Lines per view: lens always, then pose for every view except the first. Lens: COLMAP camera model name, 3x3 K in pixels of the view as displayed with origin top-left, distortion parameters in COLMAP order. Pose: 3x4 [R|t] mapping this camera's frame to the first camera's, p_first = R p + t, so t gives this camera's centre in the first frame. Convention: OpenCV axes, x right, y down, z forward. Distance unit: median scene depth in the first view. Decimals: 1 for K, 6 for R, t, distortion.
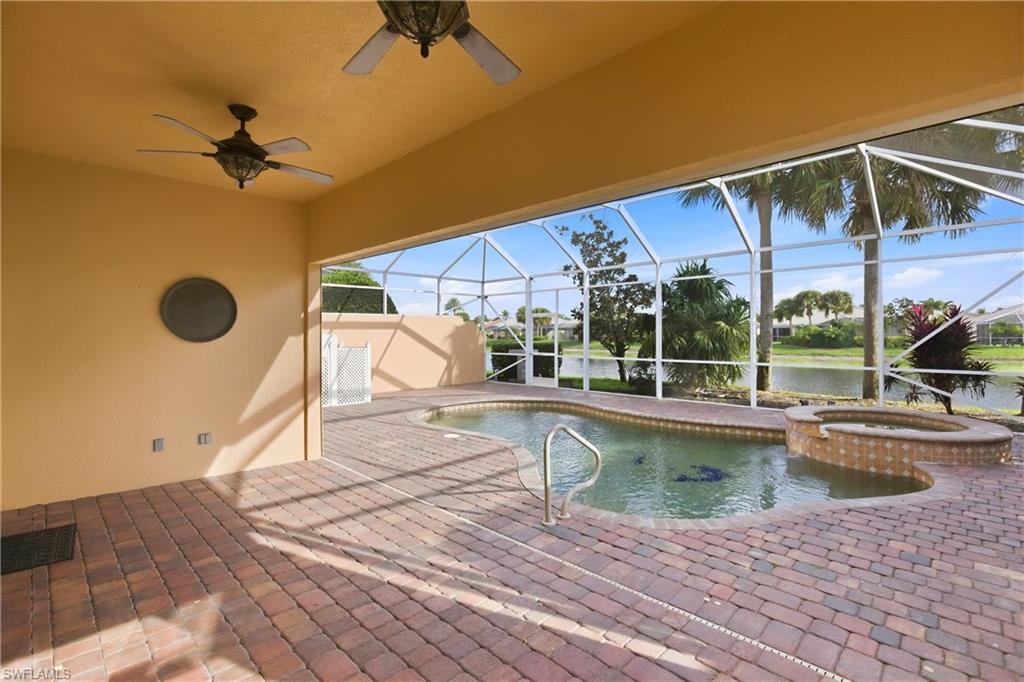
lens RADIAL K [[463.1, 0, 513.3], [0, 463.1, 337.6], [0, 0, 1]] dist [-0.012316, 0.002621]
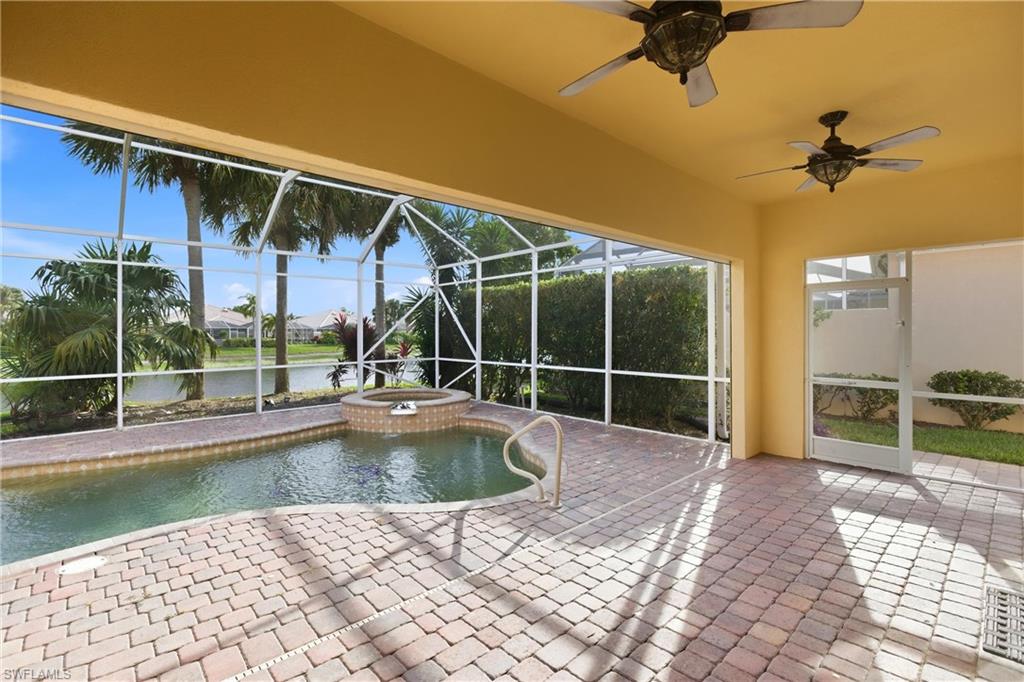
lens RADIAL K [[463.1, 0, 514.9], [0, 463.1, 342.0], [0, 0, 1]] dist [-0.012316, 0.002621]
pose [[0.055341, -0.015692, 0.998344, -0.923886], [0.015685, 0.999767, 0.014845, -0.006573], [-0.998344, 0.014838, 0.055575, 0.928993]]
